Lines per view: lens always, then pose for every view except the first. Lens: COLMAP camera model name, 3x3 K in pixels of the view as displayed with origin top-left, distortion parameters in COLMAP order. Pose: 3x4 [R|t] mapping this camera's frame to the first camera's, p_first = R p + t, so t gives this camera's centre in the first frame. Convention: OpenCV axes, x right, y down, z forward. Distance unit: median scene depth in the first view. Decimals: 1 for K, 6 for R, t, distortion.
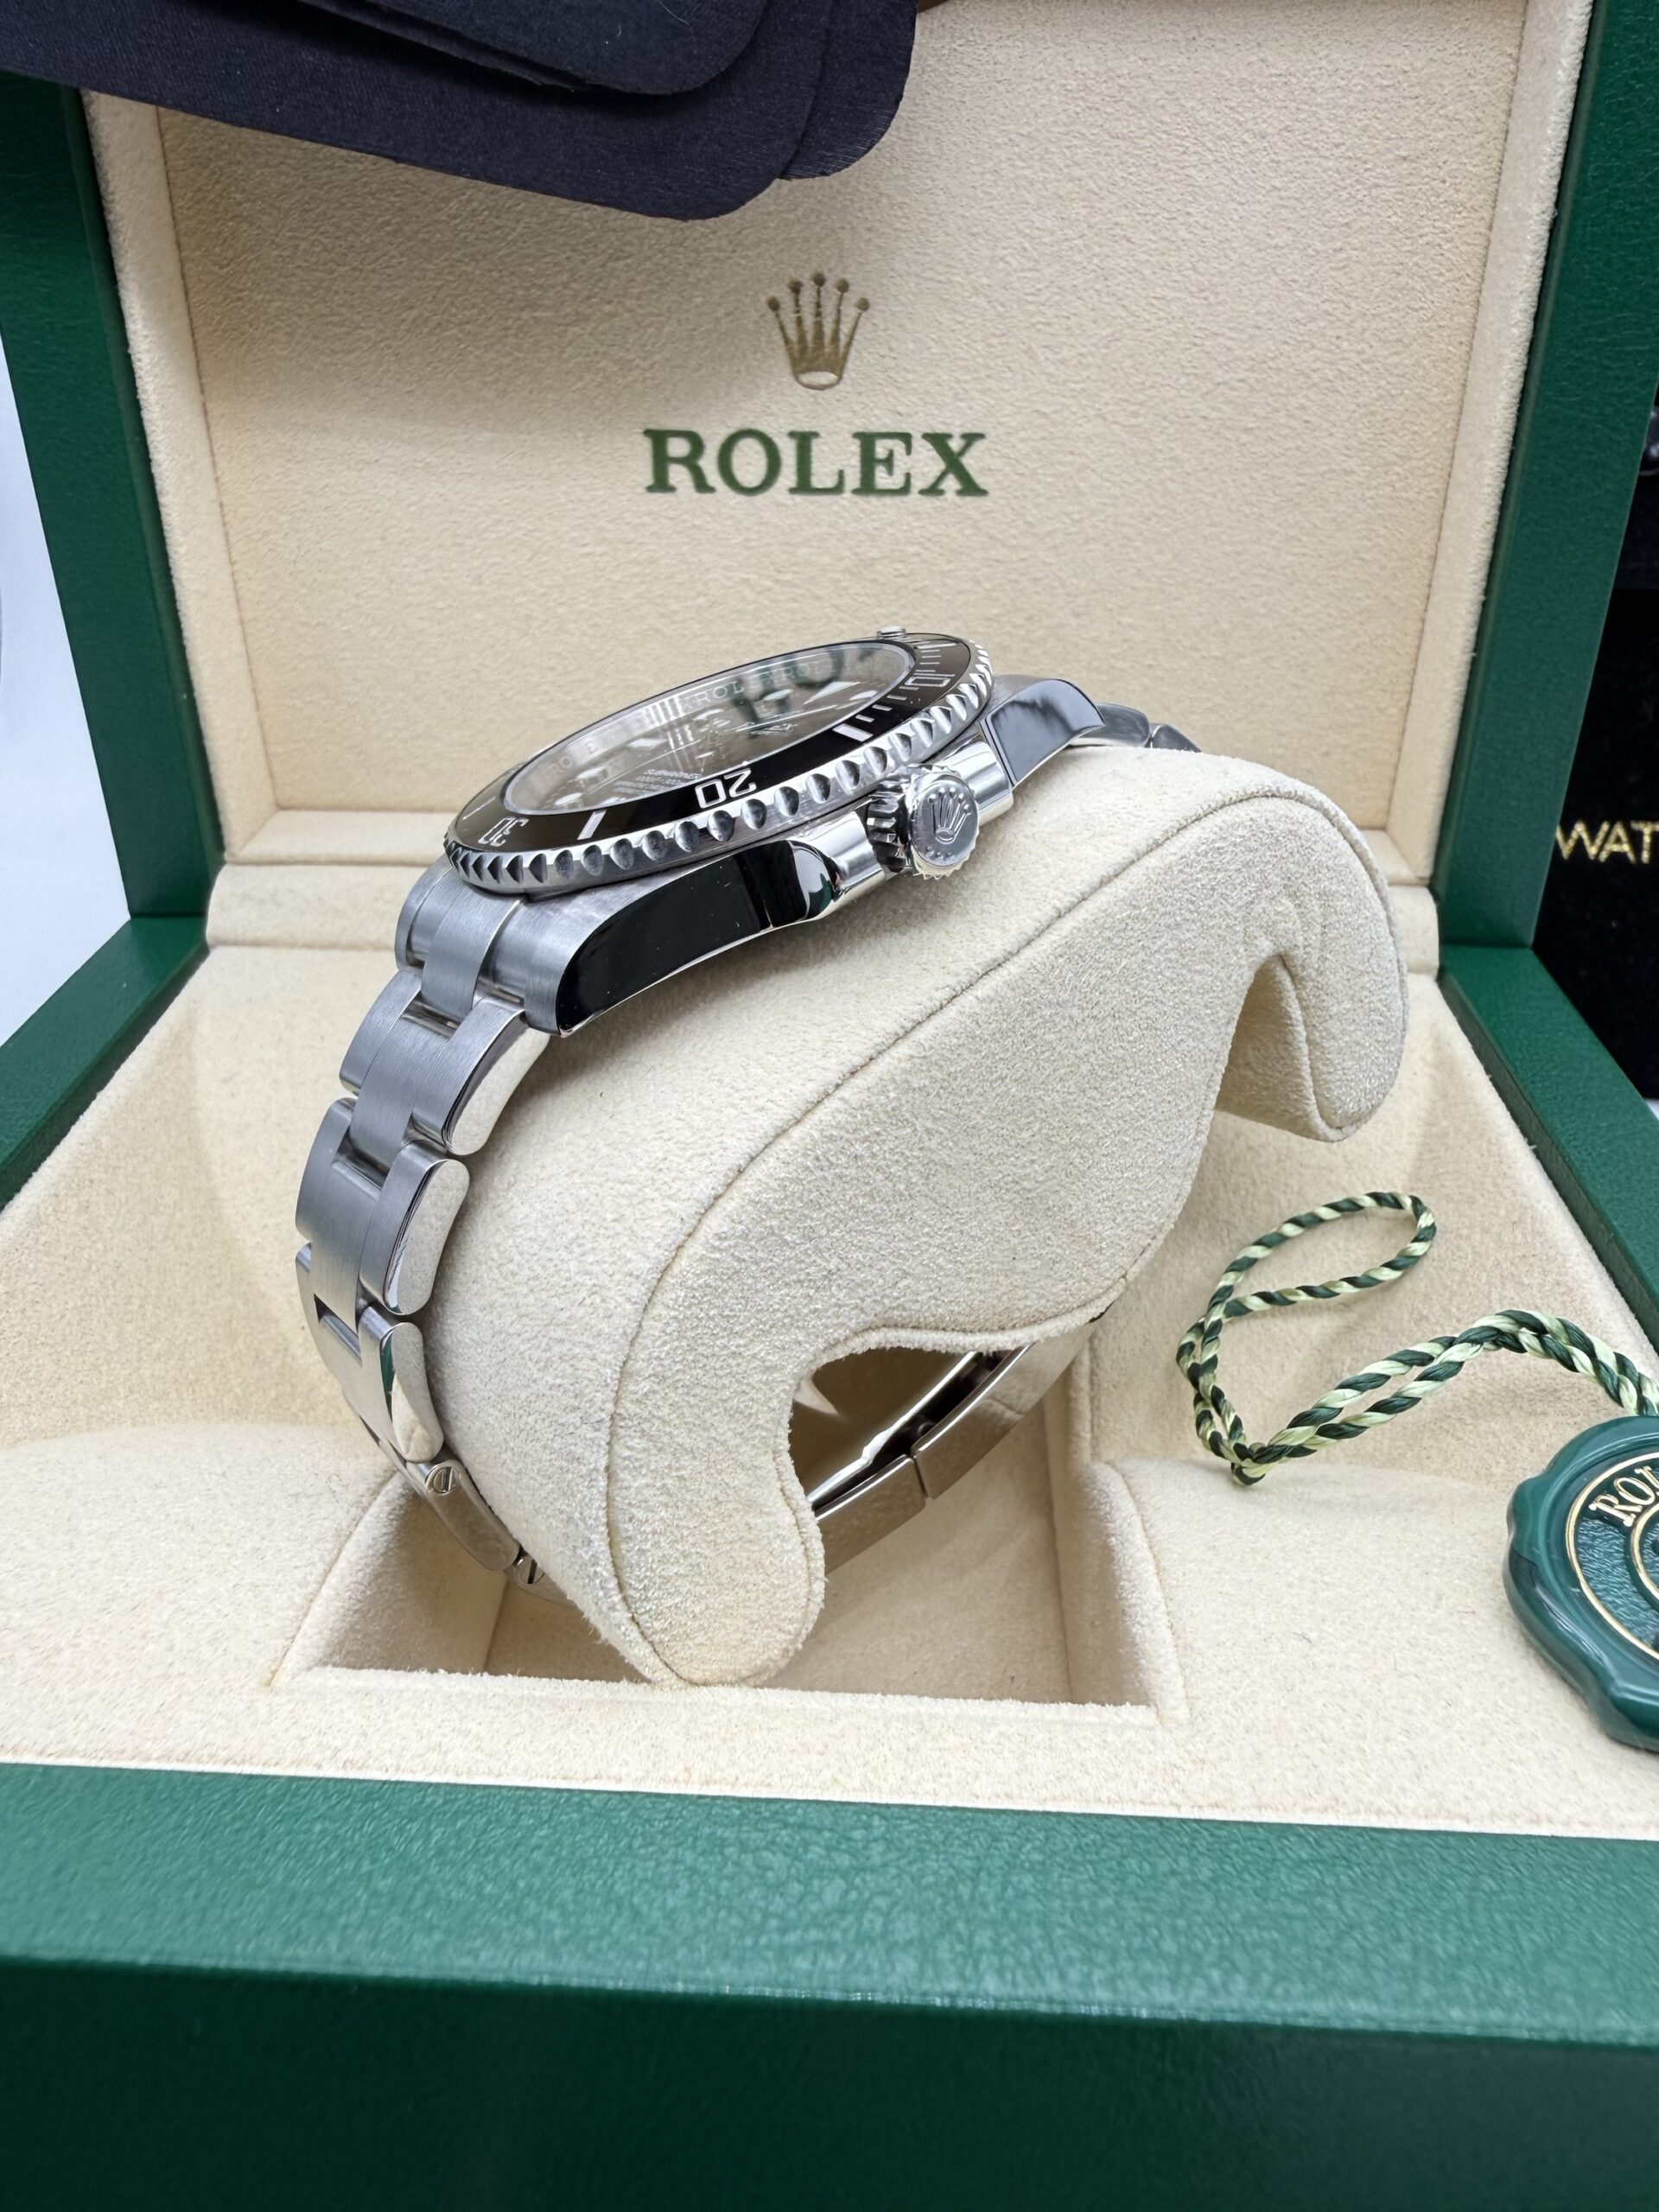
lens RADIAL K [[1578.0, 0, 809.5], [0, 1578.0, 962.1], [0, 0, 1]] dist [-0.012294, -0.001450]
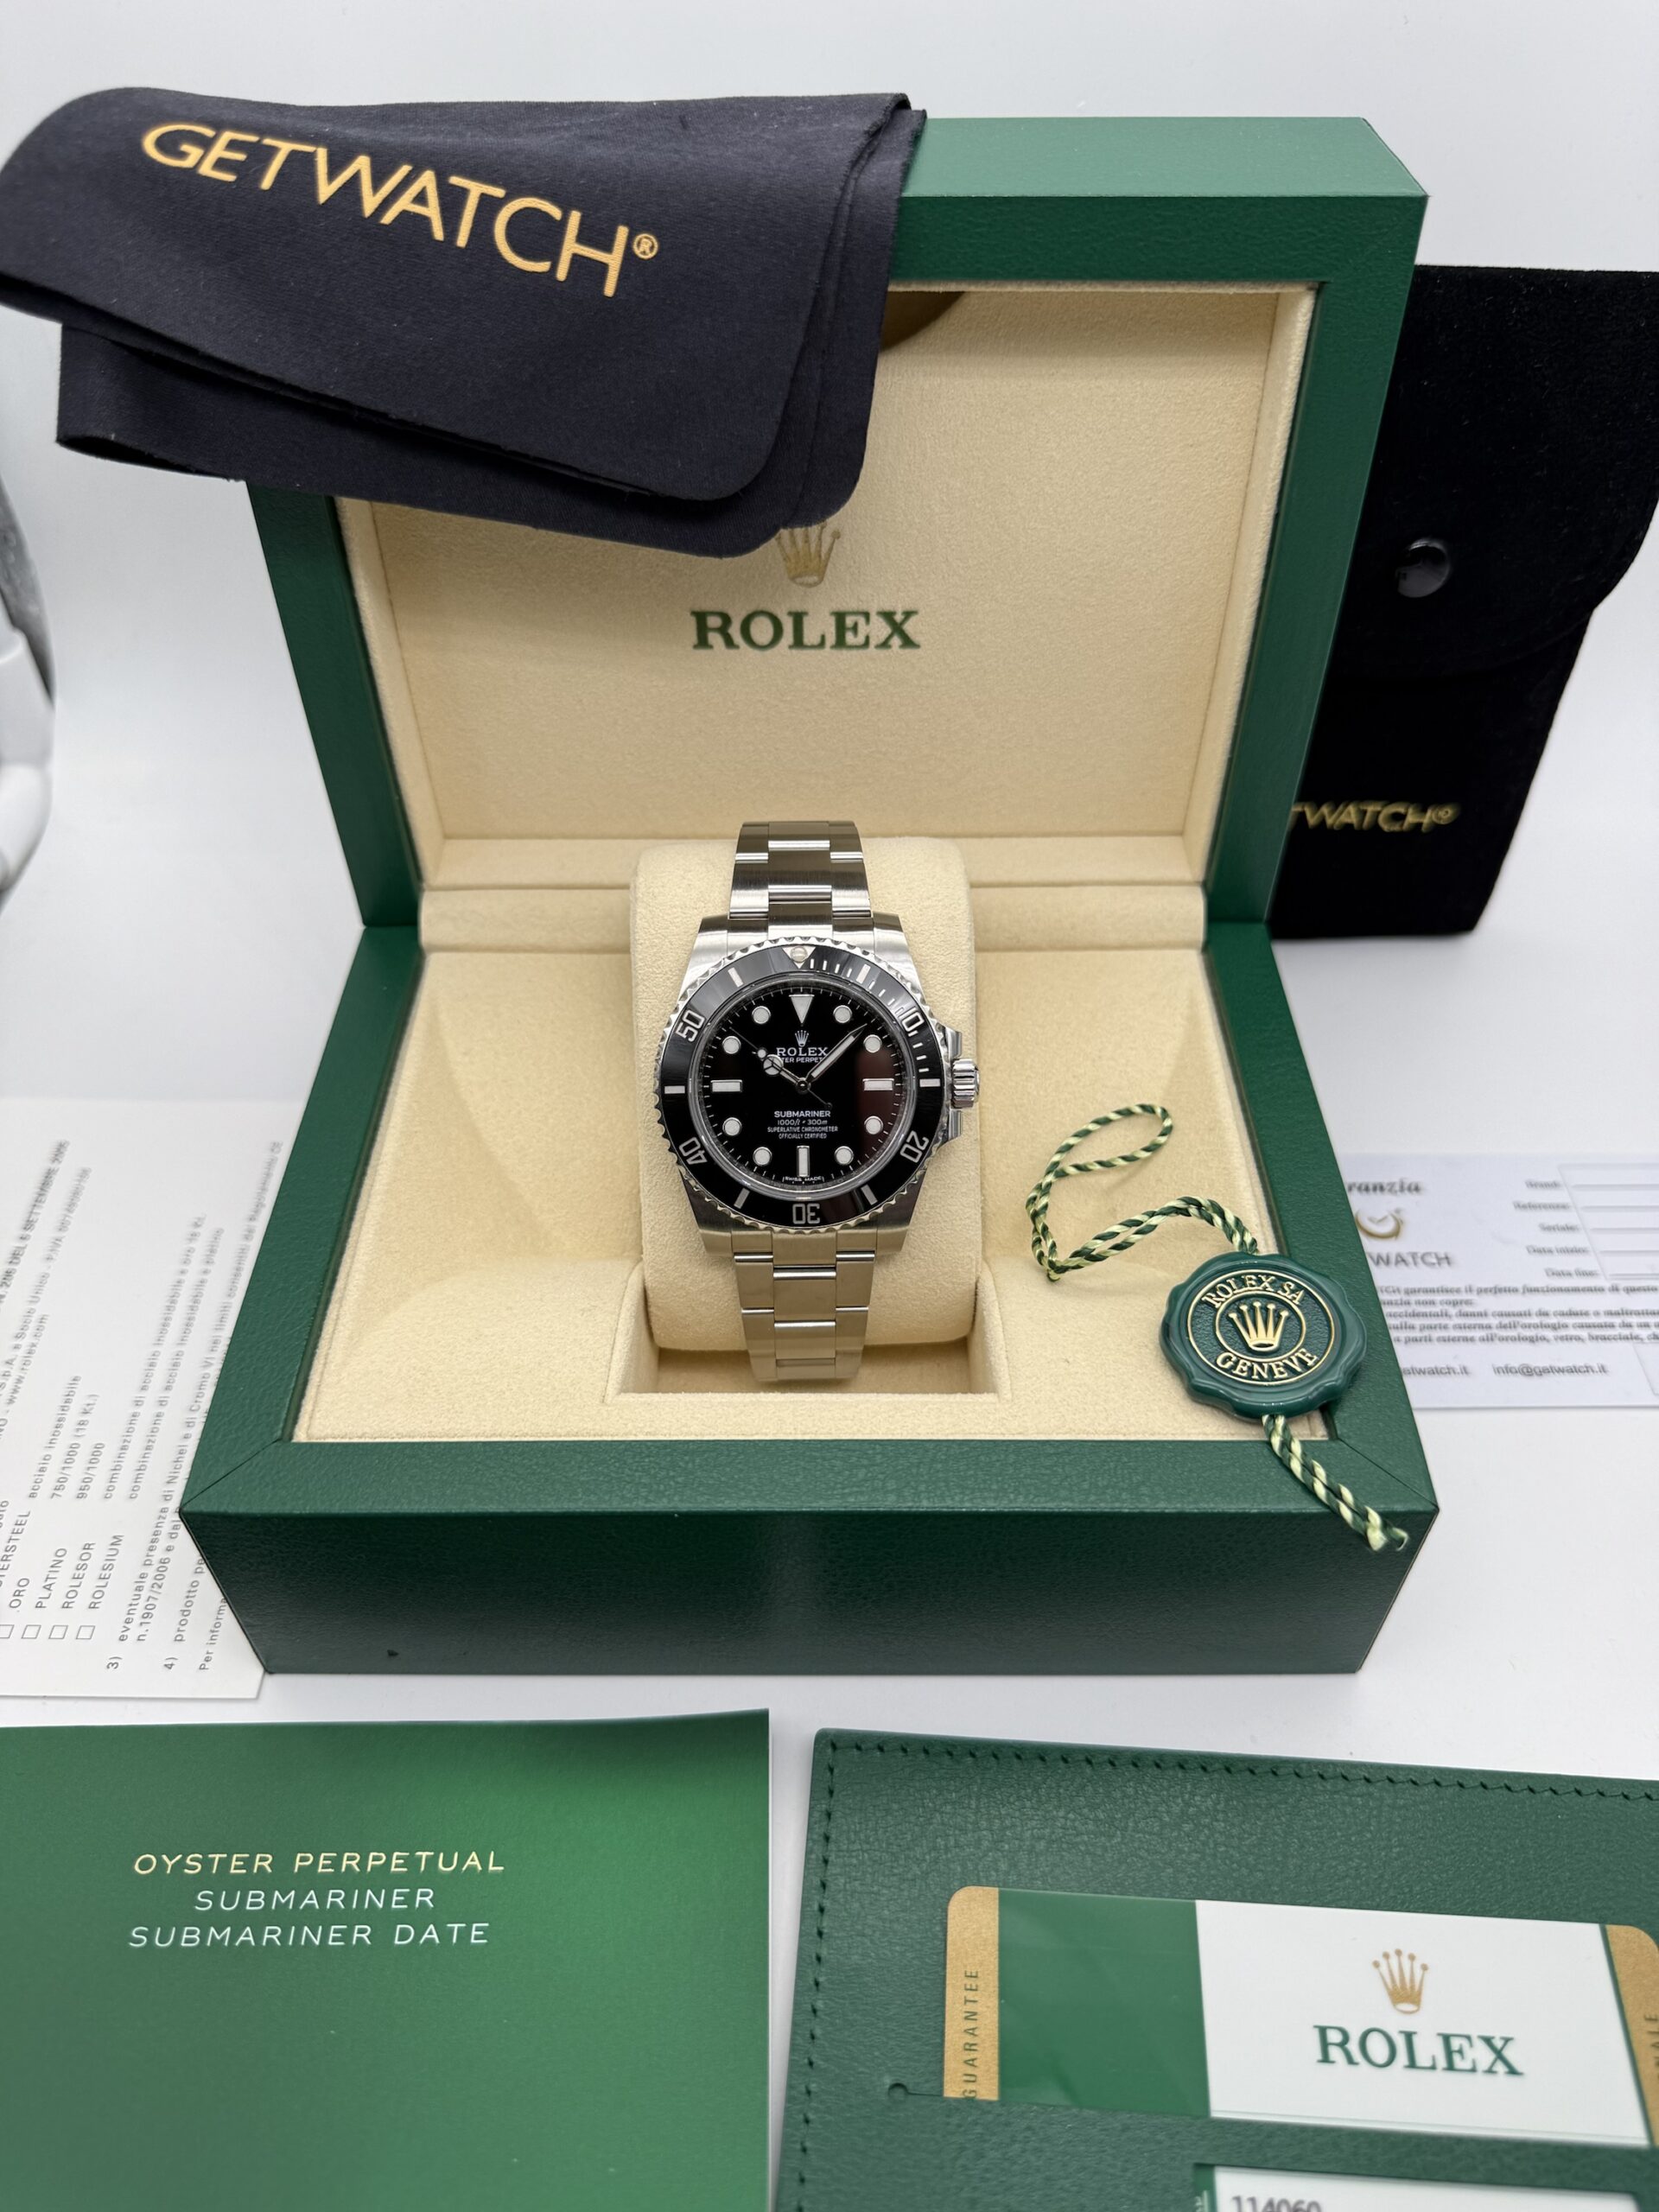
lens RADIAL K [[1638.2, 0, 767.0], [0, 1638.2, 1089.0], [0, 0, 1]] dist [-0.020448, 0.013206]
pose [[0.999083, -0.042626, 0.003941, -0.061380], [0.039493, 0.953337, 0.299314, -0.387708], [-0.016516, -0.298884, 0.954146, -0.655640]]
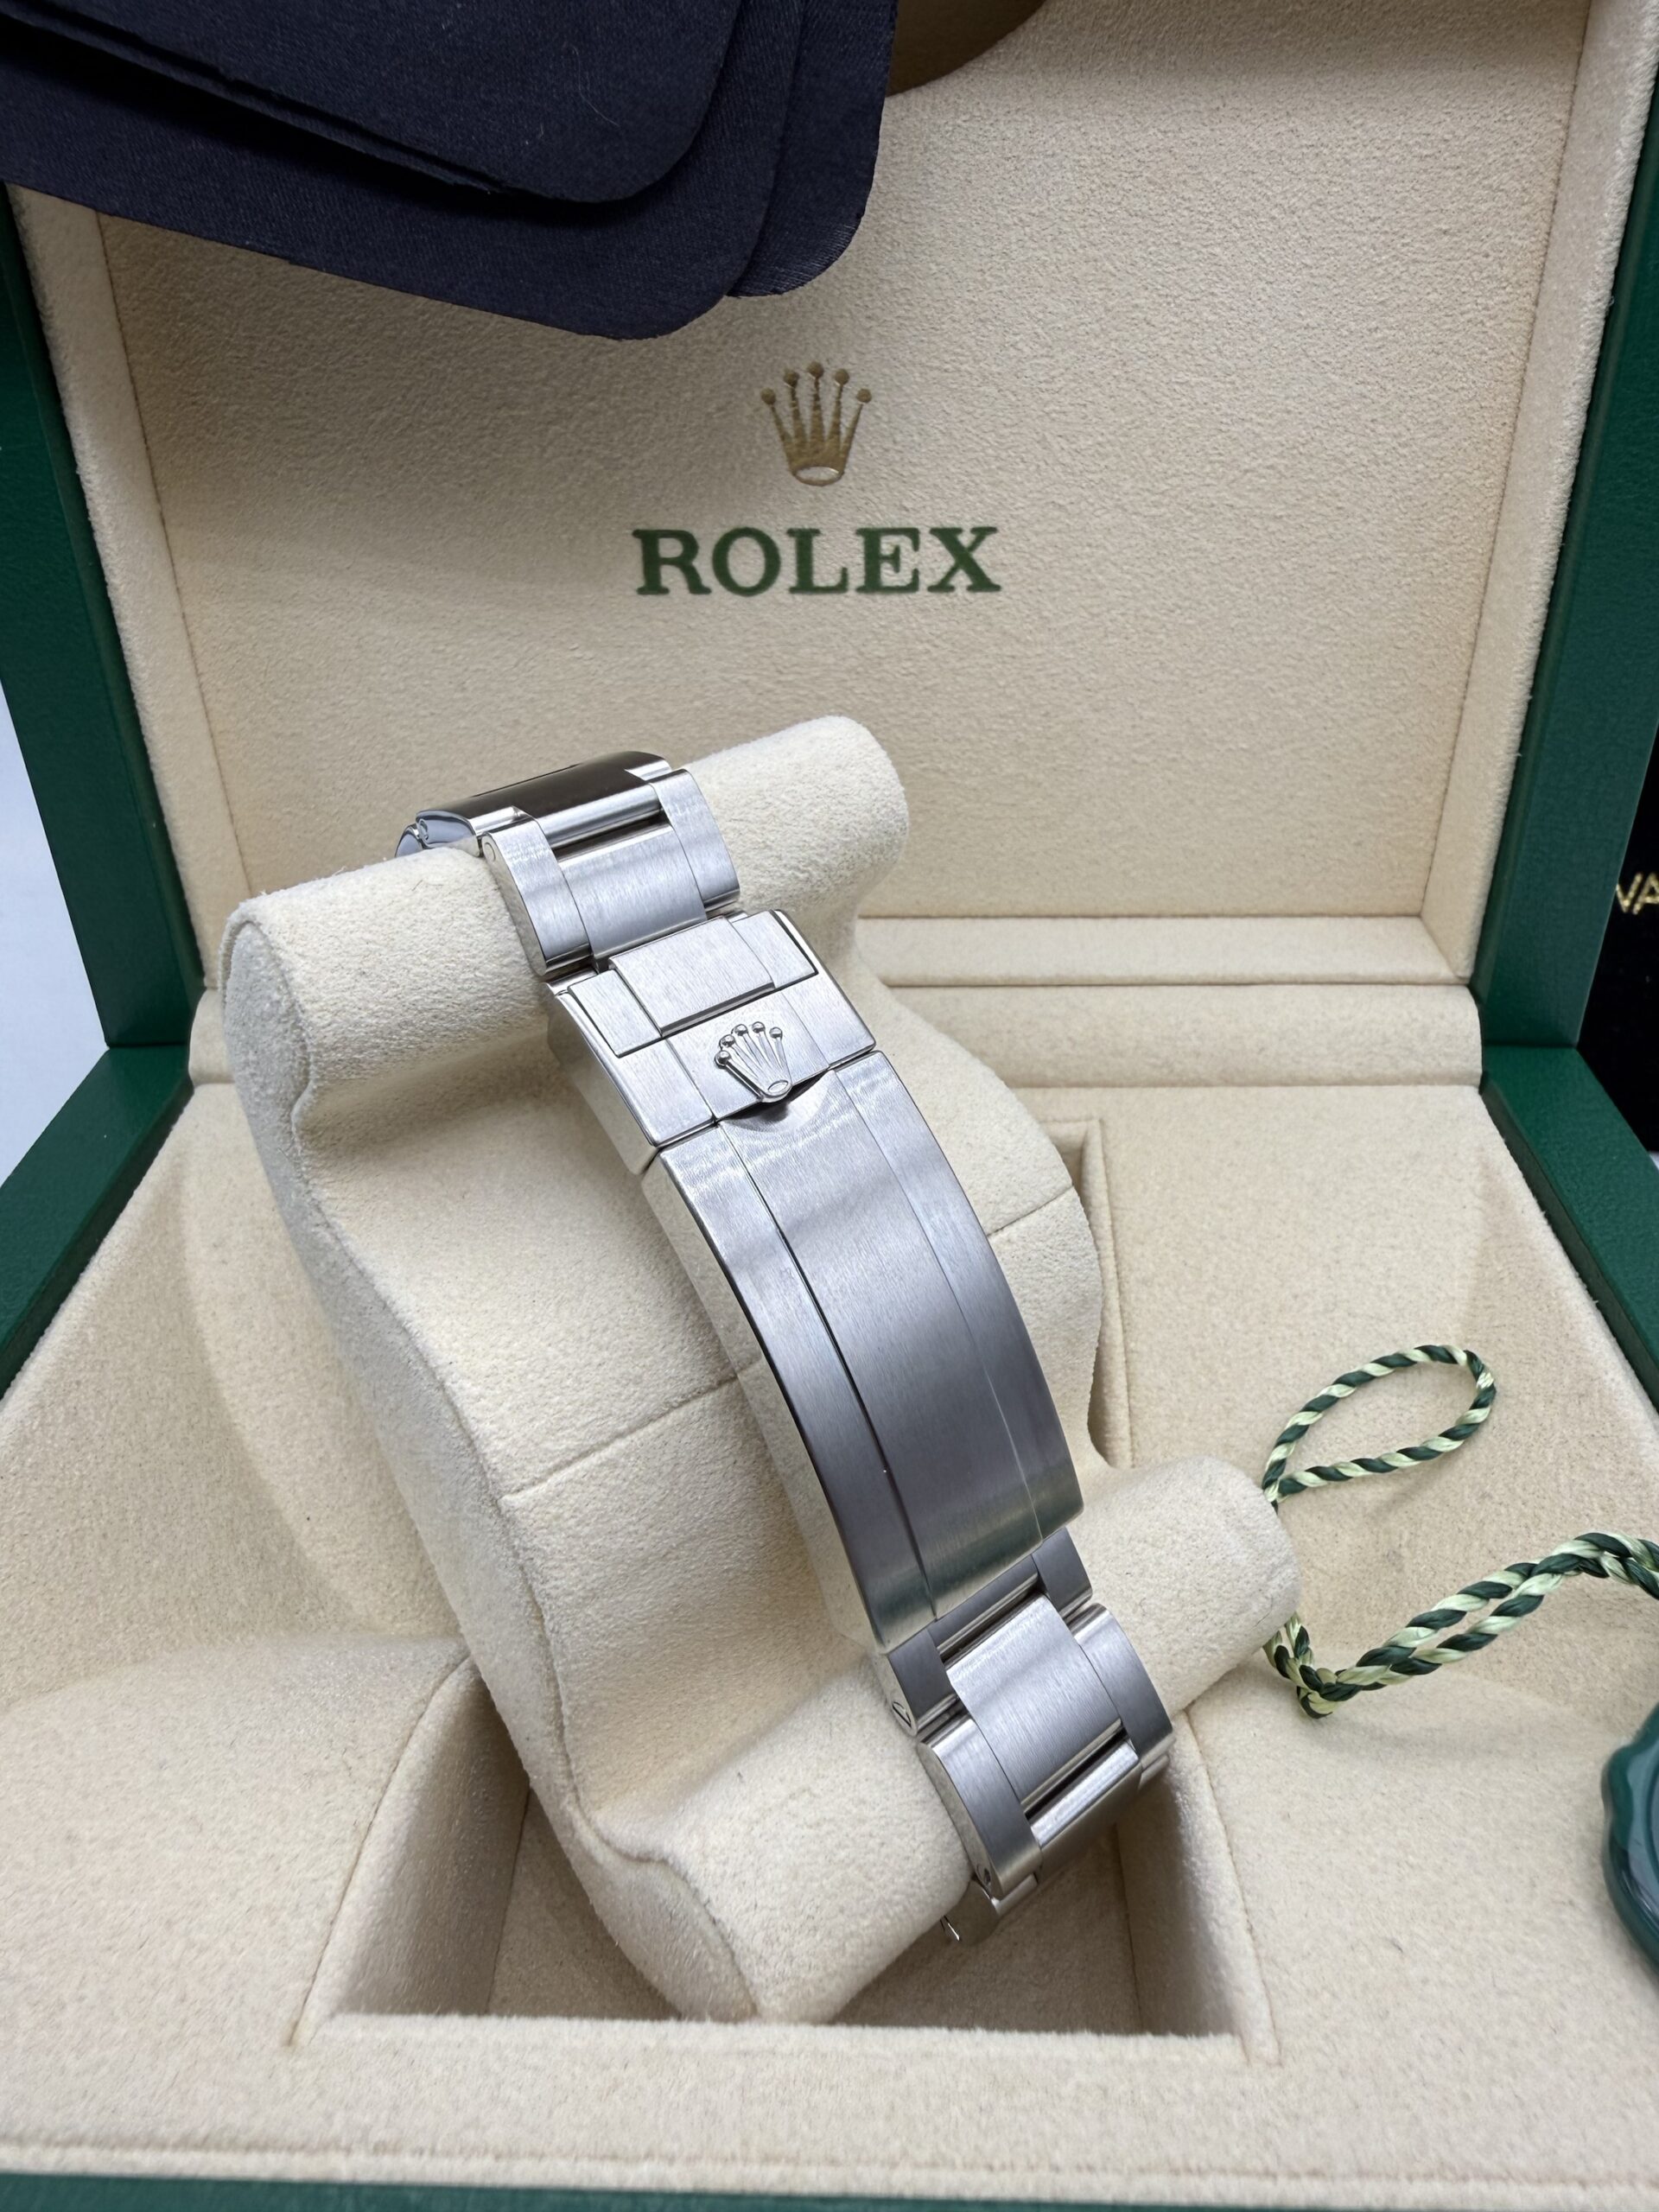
lens RADIAL K [[1578.0, 0, 813.0], [0, 1578.0, 975.1], [0, 0, 1]] dist [-0.012294, -0.001450]
pose [[0.999582, -0.027731, 0.008213, -0.013806], [0.027371, 0.998777, 0.041169, -0.114971], [-0.009344, -0.040927, 0.999118, 0.054004]]
